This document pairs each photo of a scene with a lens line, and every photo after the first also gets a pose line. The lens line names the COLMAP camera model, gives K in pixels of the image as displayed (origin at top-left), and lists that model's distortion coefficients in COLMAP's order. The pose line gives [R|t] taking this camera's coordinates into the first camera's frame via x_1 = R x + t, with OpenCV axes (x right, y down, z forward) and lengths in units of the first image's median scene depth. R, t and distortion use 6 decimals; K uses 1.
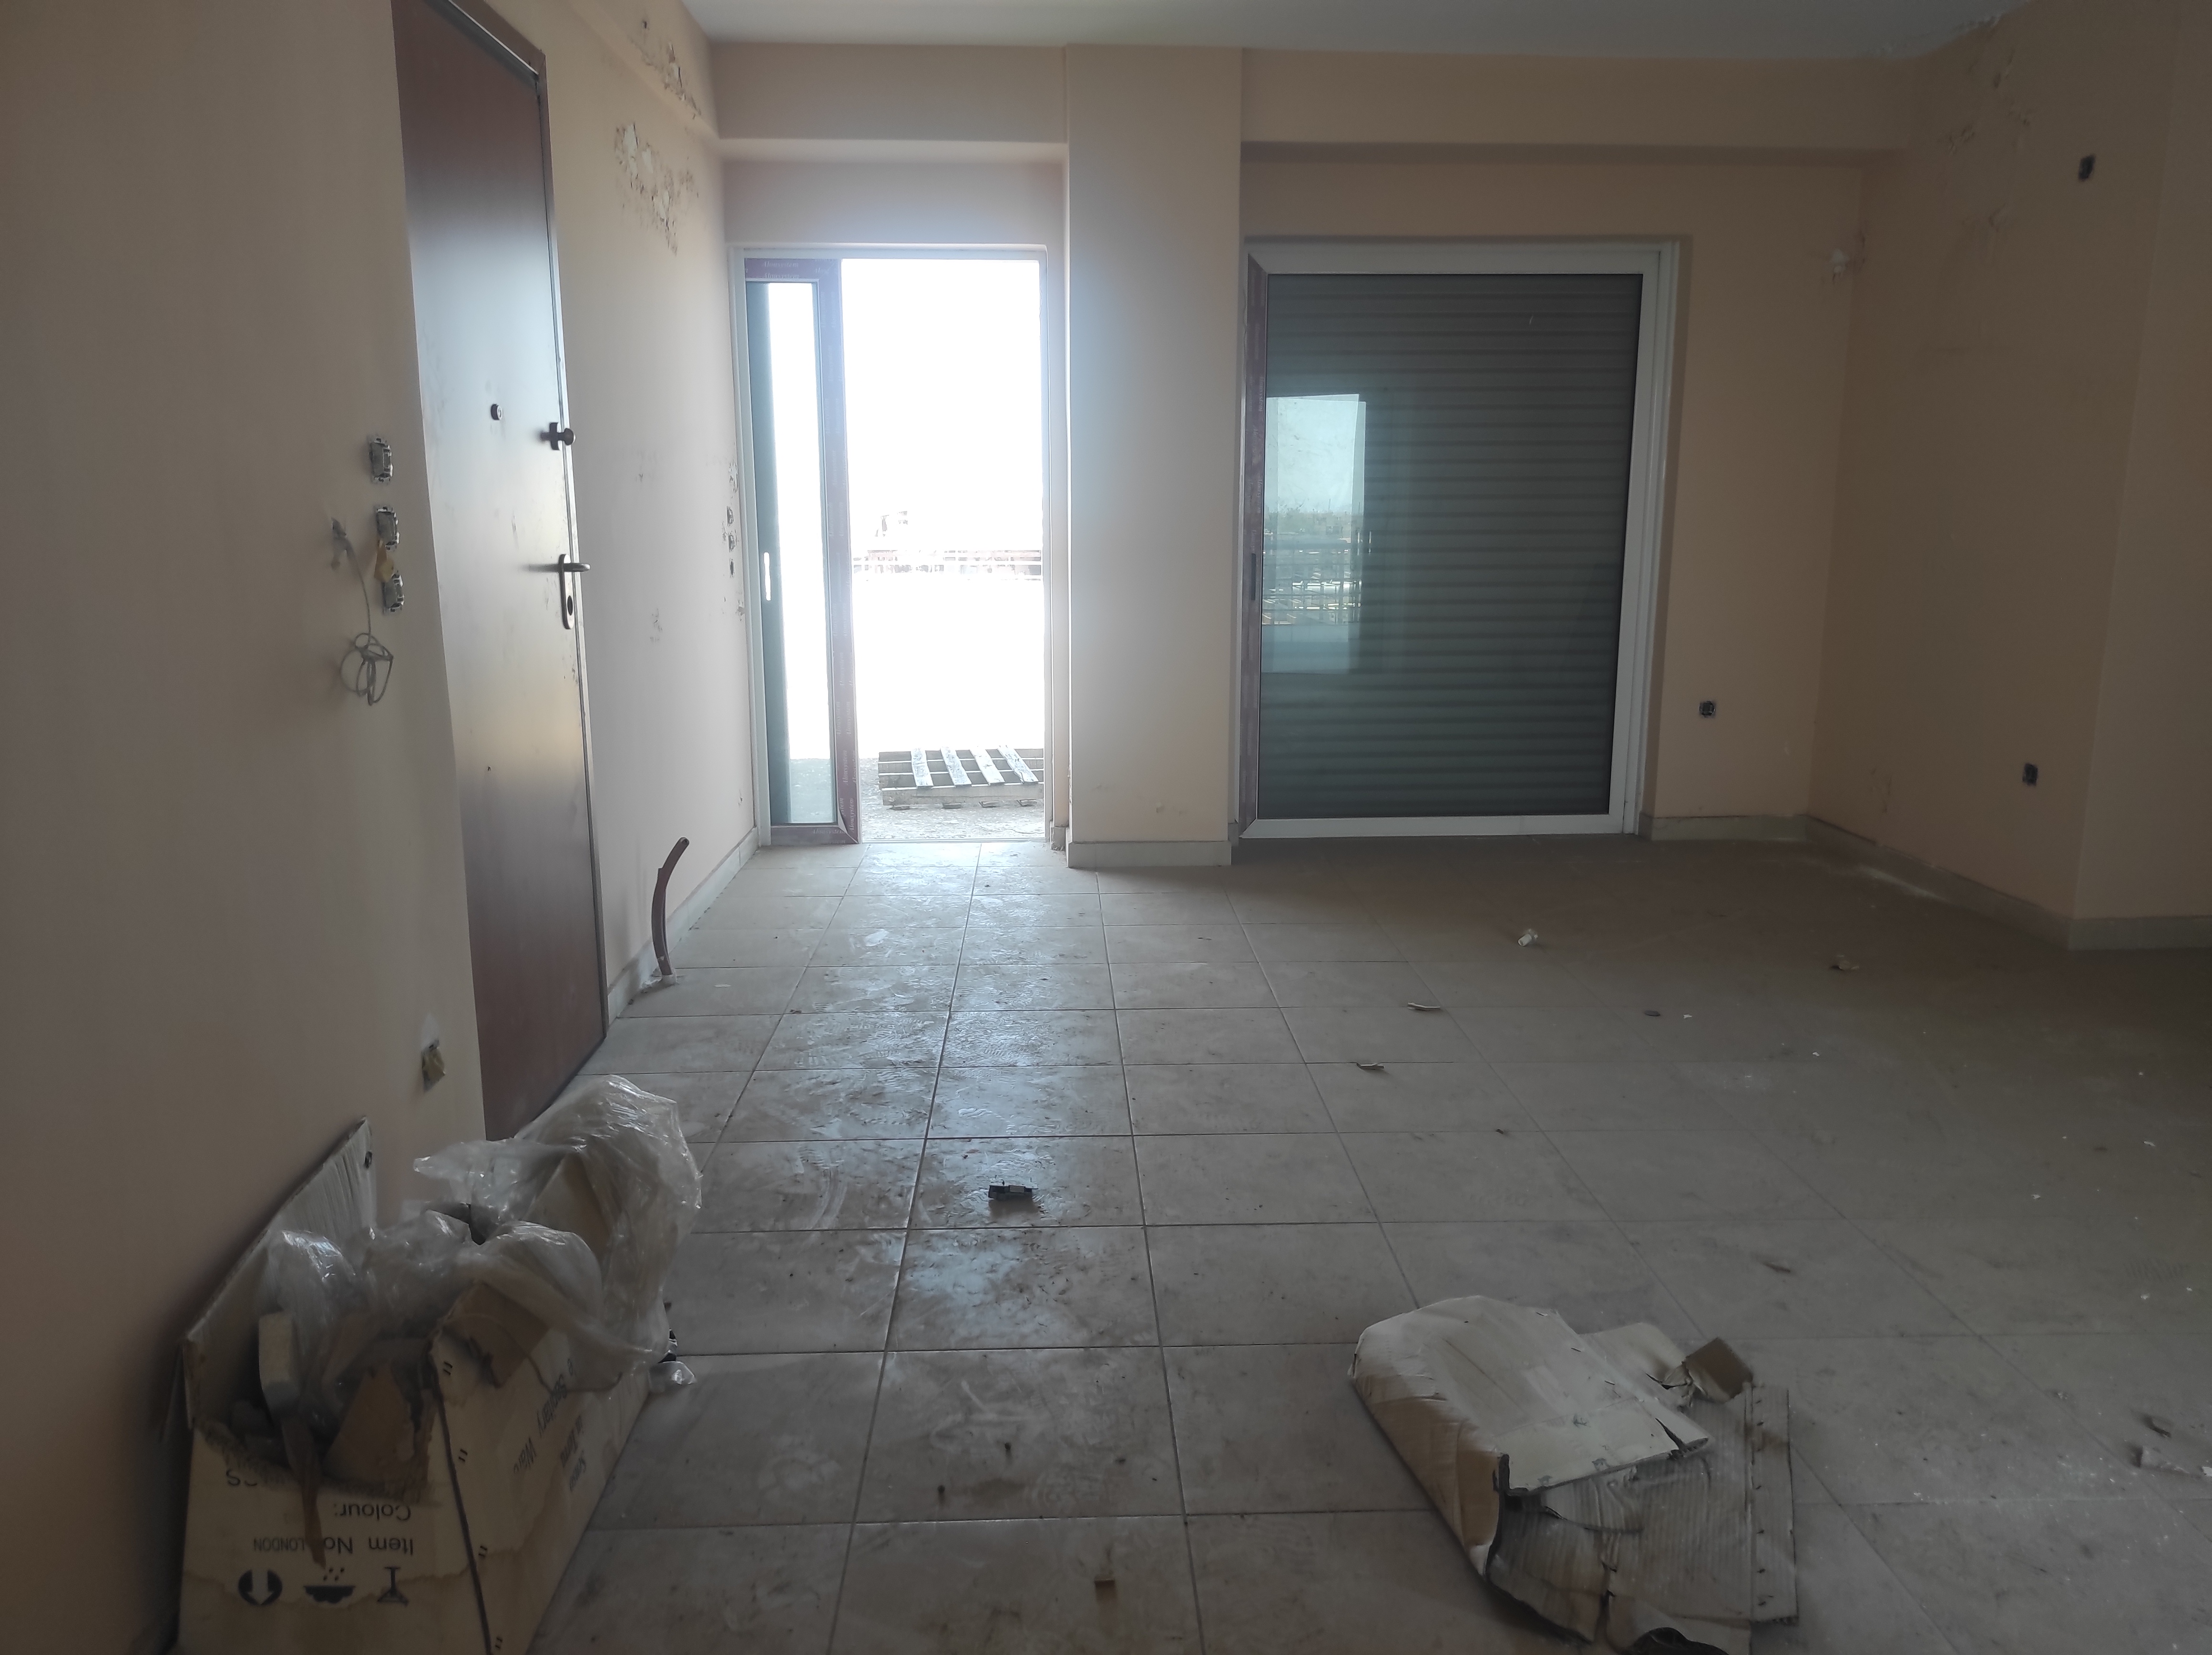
lens RADIAL K [[1607.8, 0, 1092.2], [0, 1607.8, 808.2], [0, 0, 1]] dist [0.068286, -0.059372]
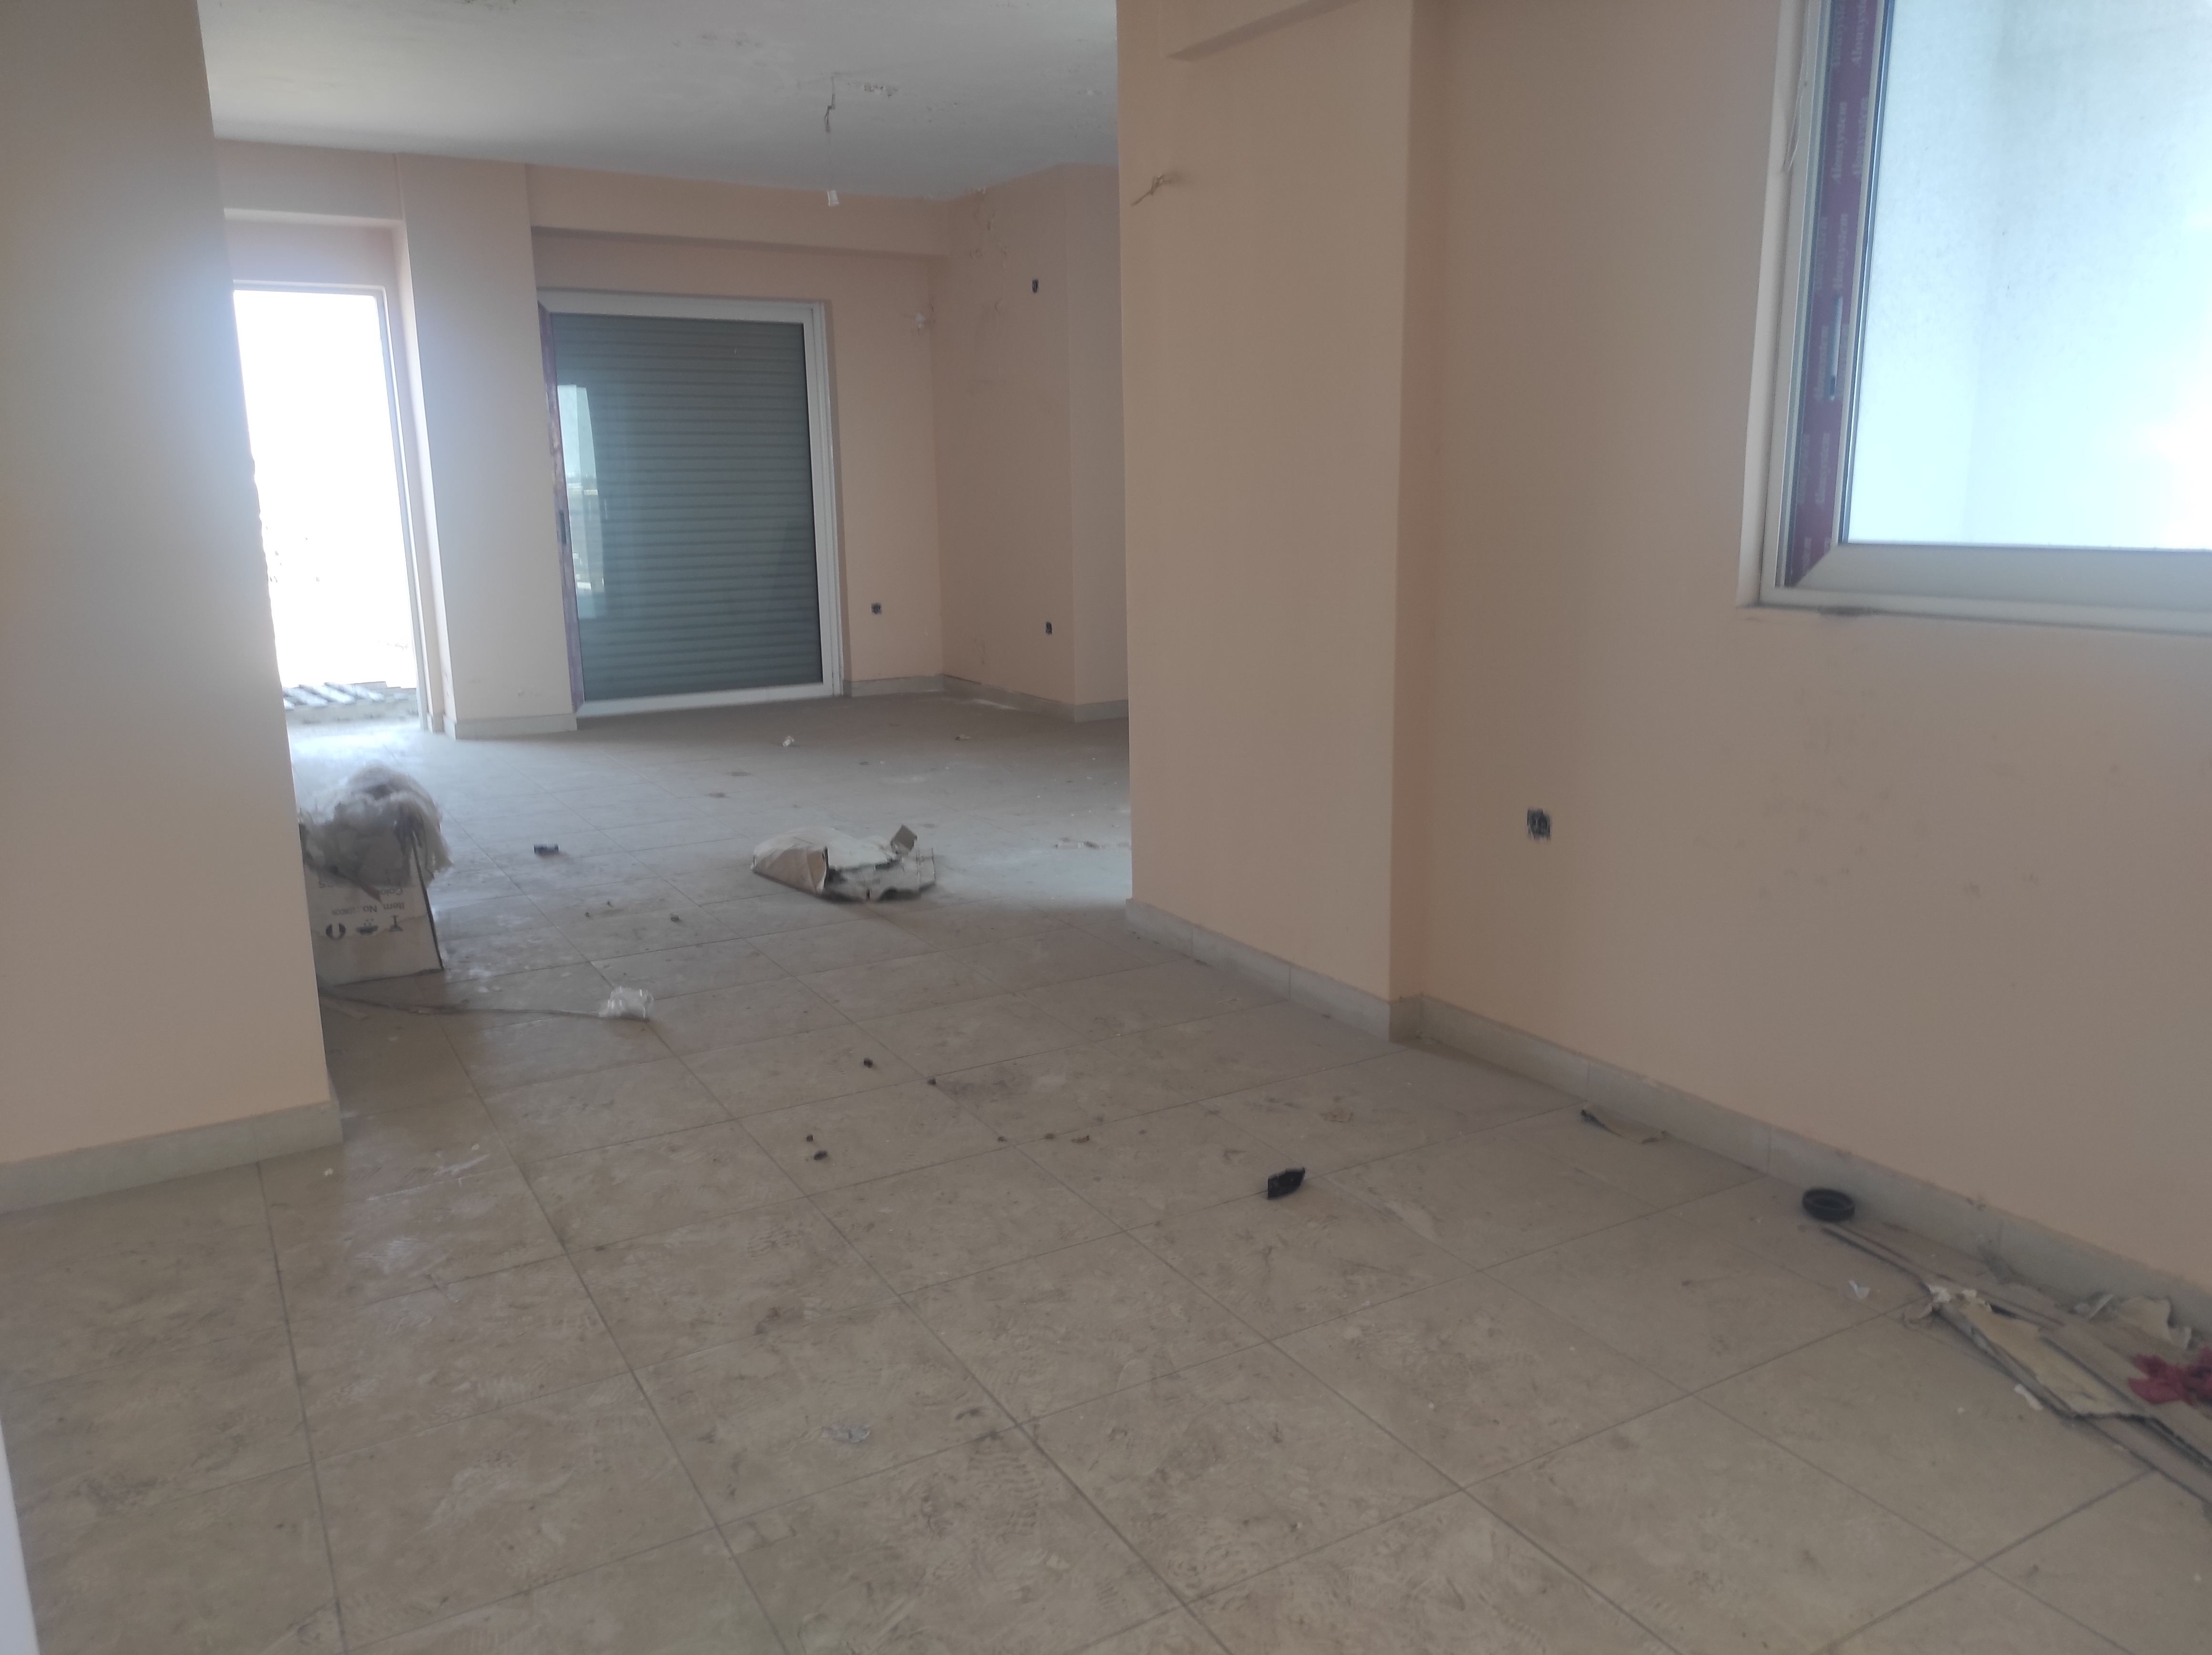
lens RADIAL K [[1607.8, 0, 1093.1], [0, 1607.8, 837.3], [0, 0, 1]] dist [0.068286, -0.059372]
pose [[0.879813, -0.115358, 0.461110, -0.194515], [0.100291, 0.993316, 0.057144, 0.099154], [-0.464620, -0.004031, 0.885501, -0.515415]]
